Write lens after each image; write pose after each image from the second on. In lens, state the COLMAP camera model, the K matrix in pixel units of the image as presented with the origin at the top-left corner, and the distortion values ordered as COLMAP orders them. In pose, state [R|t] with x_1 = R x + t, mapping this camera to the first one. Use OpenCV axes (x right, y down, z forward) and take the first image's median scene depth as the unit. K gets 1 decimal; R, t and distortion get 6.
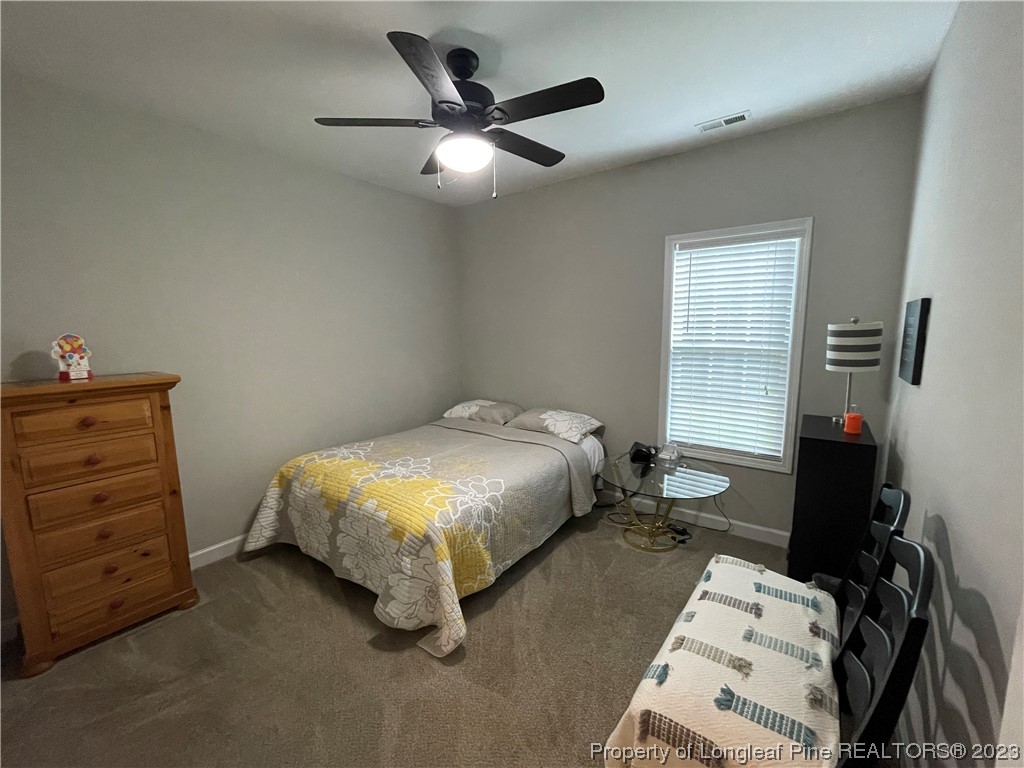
lens RADIAL K [[418.2, 0, 510.8], [0, 418.2, 384.1], [0, 0, 1]] dist [-0.000465, 0.000103]
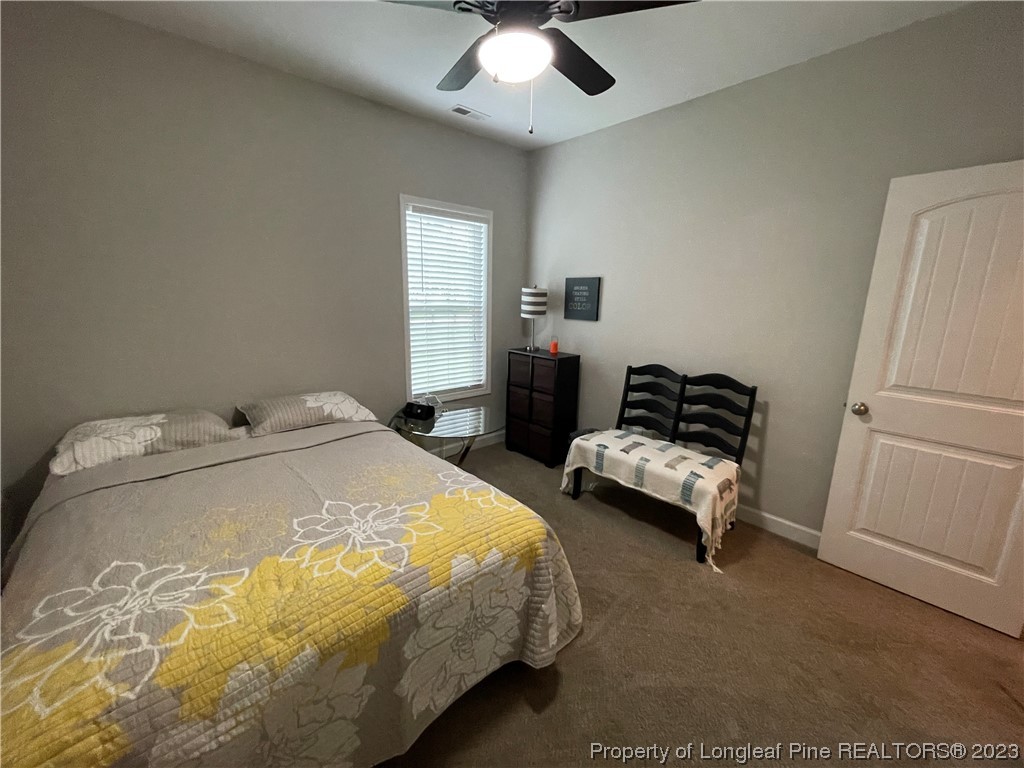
lens RADIAL K [[418.2, 0, 510.8], [0, 418.2, 384.1], [0, 0, 1]] dist [-0.000465, 0.000103]
pose [[0.196537, -0.194446, 0.961023, -0.692577], [0.110715, 0.978271, 0.175293, -0.060351], [-0.974226, 0.071948, 0.213794, 0.621631]]
